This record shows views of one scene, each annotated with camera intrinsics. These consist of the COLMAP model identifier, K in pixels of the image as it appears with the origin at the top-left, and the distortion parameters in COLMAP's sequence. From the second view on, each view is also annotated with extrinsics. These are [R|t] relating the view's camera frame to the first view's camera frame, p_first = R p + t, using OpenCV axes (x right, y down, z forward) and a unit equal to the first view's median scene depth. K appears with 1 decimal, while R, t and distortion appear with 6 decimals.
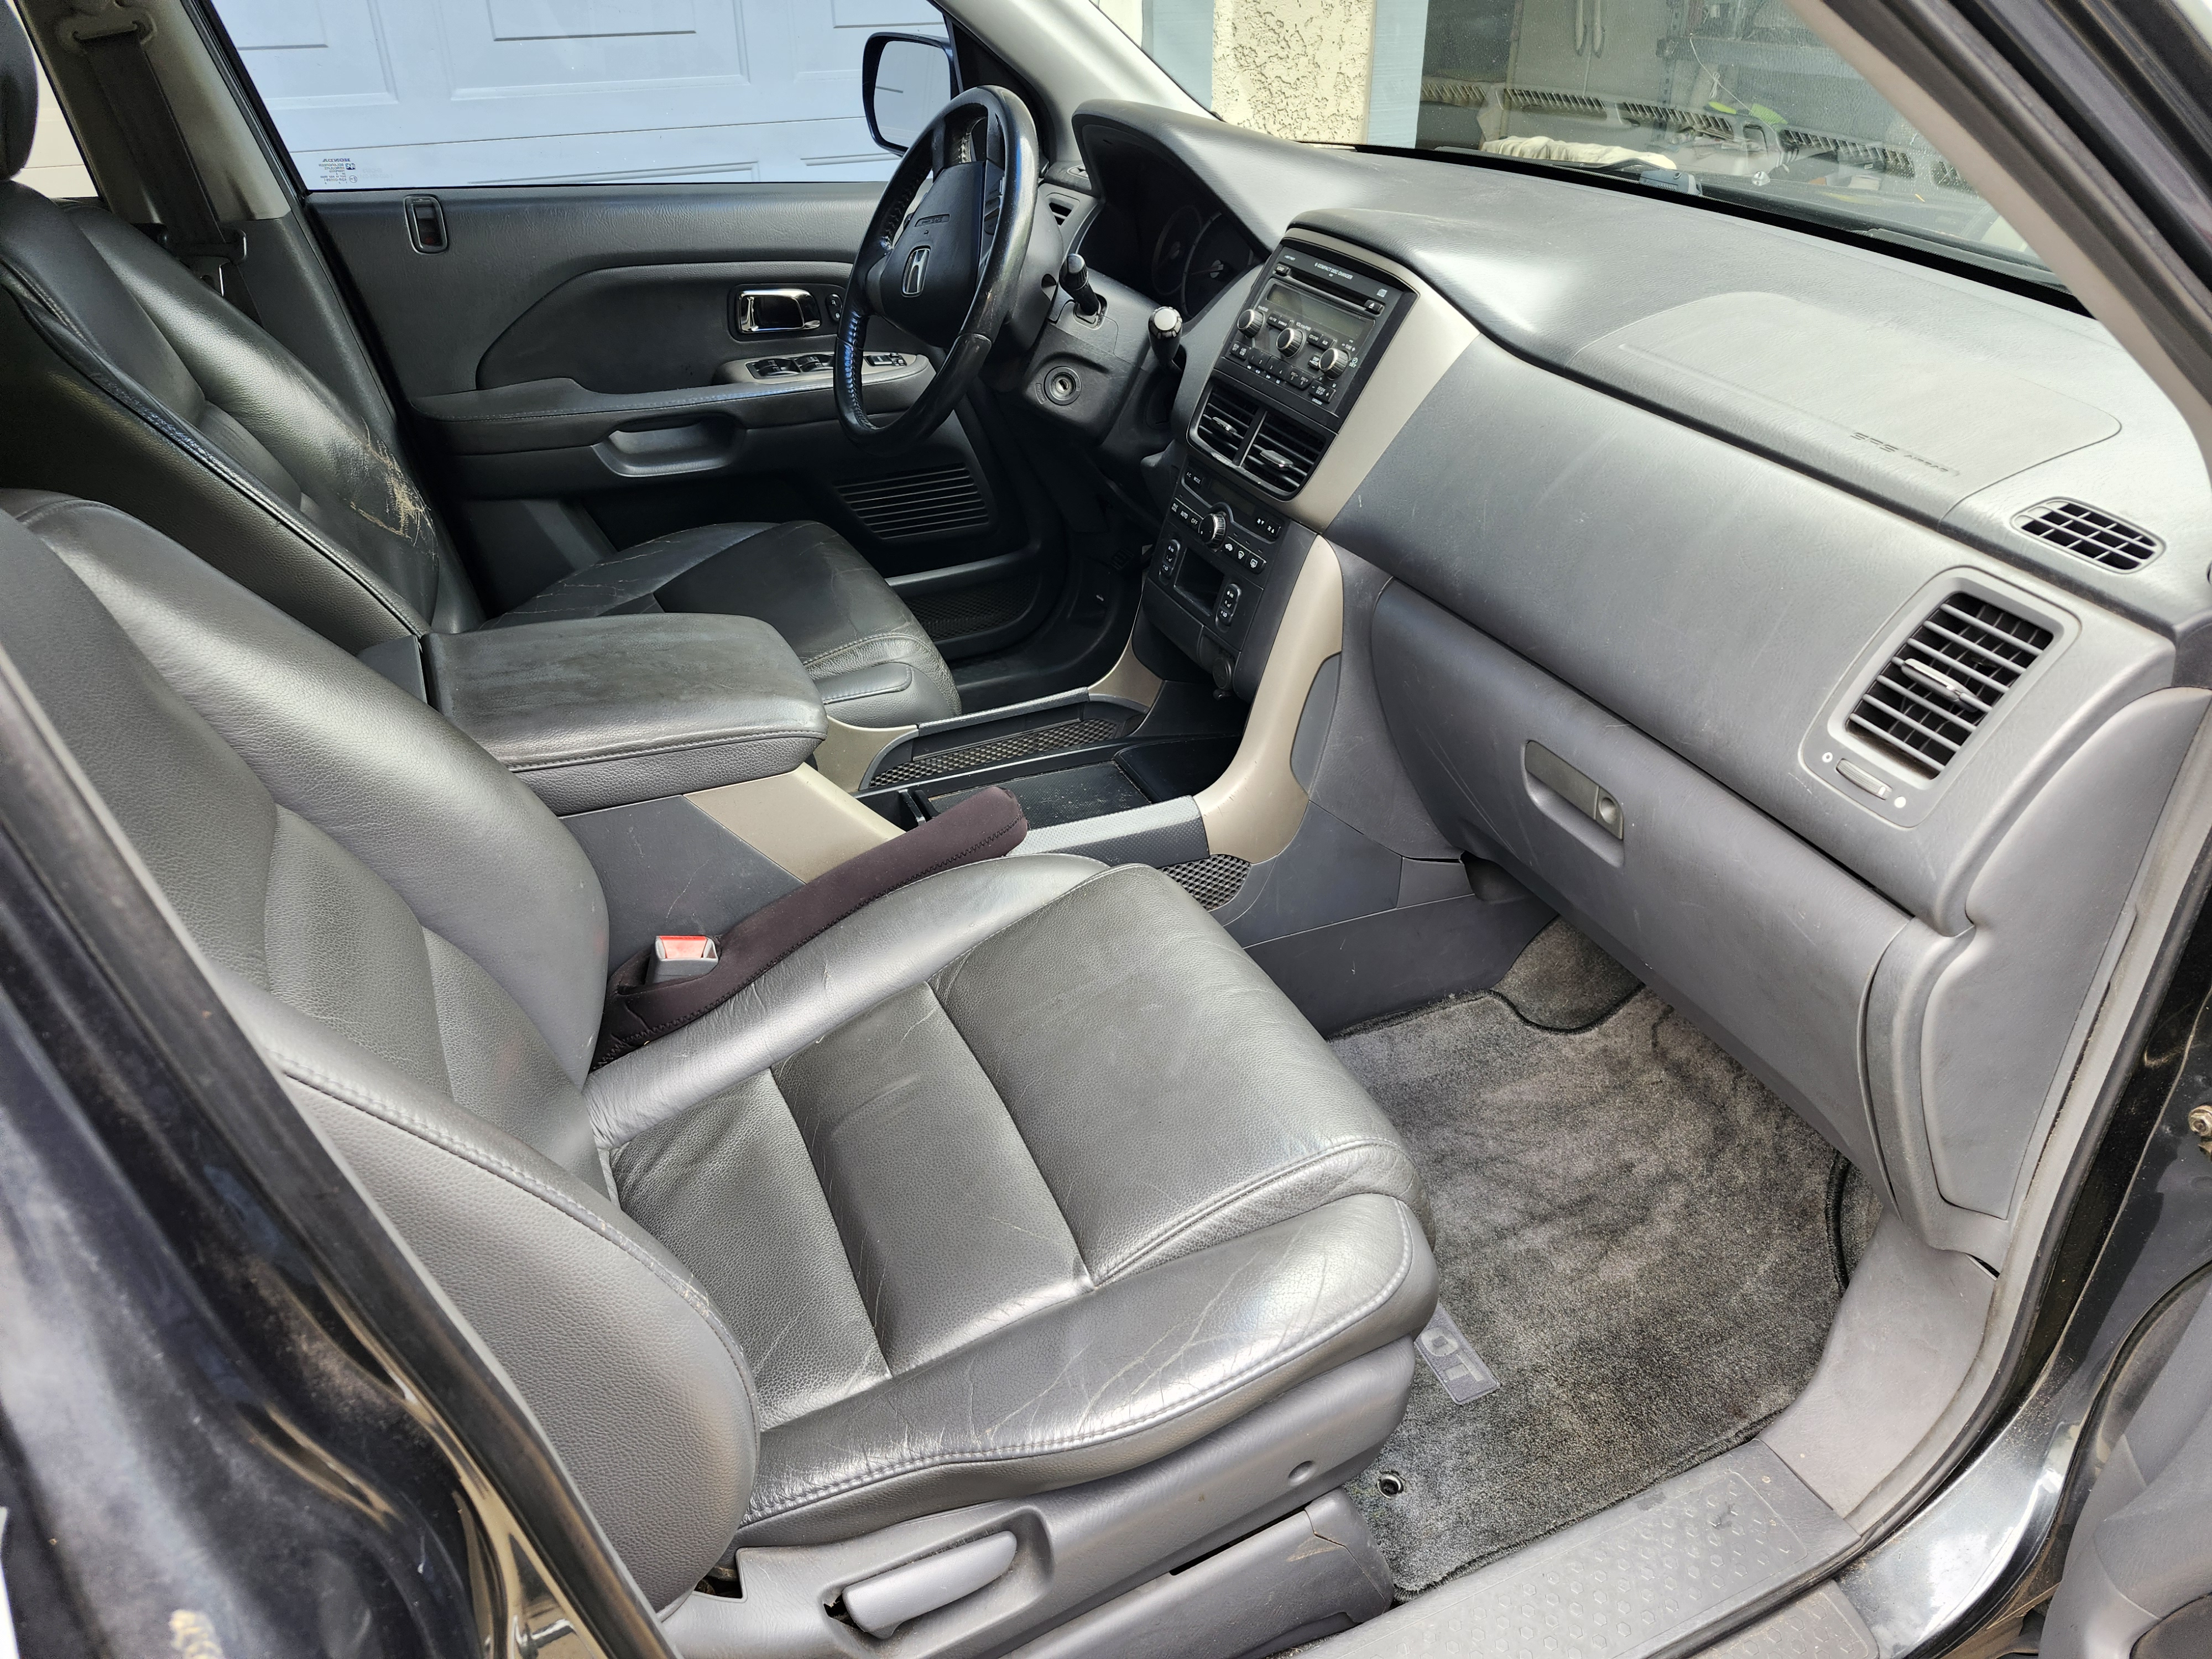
lens RADIAL K [[1563.7, 0, 1106.0], [0, 1563.7, 829.5], [0, 0, 1]] dist [0.116579, -0.155383]
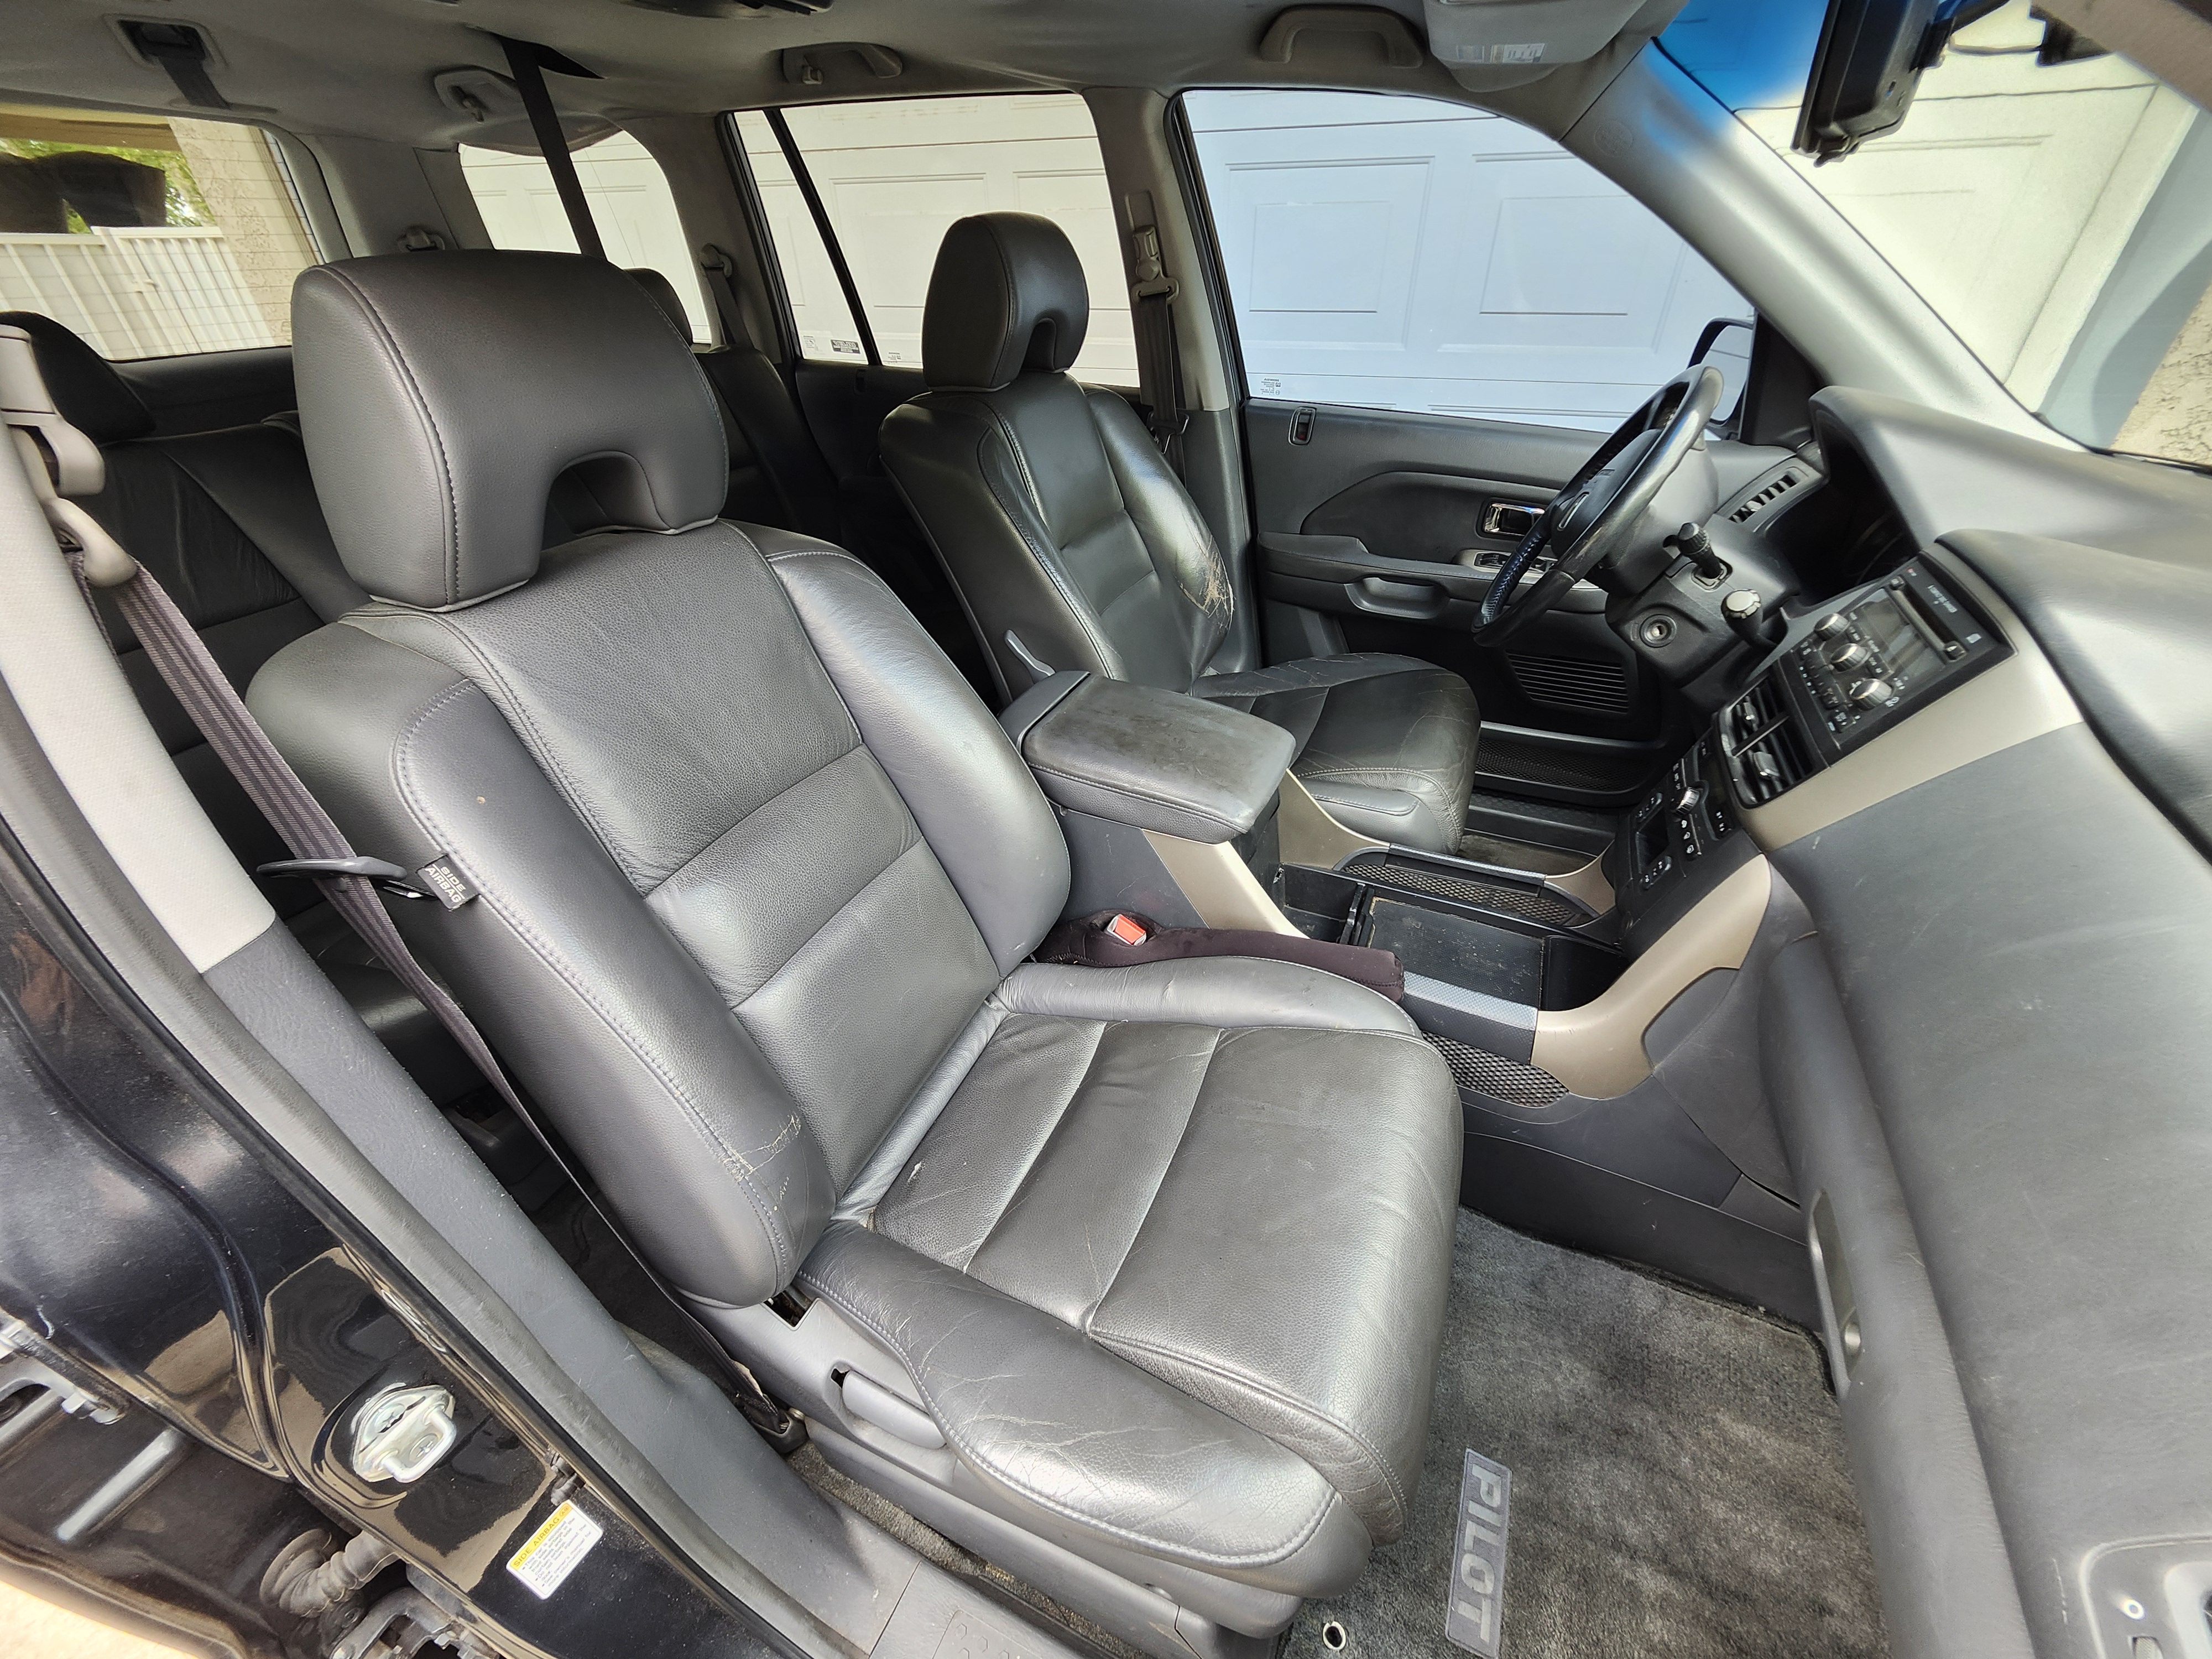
lens RADIAL K [[868.2, 0, 1114.9], [0, 868.2, 830.3], [0, 0, 1]] dist [0.000720, 0.000288]
pose [[0.660915, 0.417590, -0.623546, 0.189467], [-0.370313, 0.904155, 0.213008, -0.158353], [0.652732, 0.090127, 0.752208, 0.319658]]
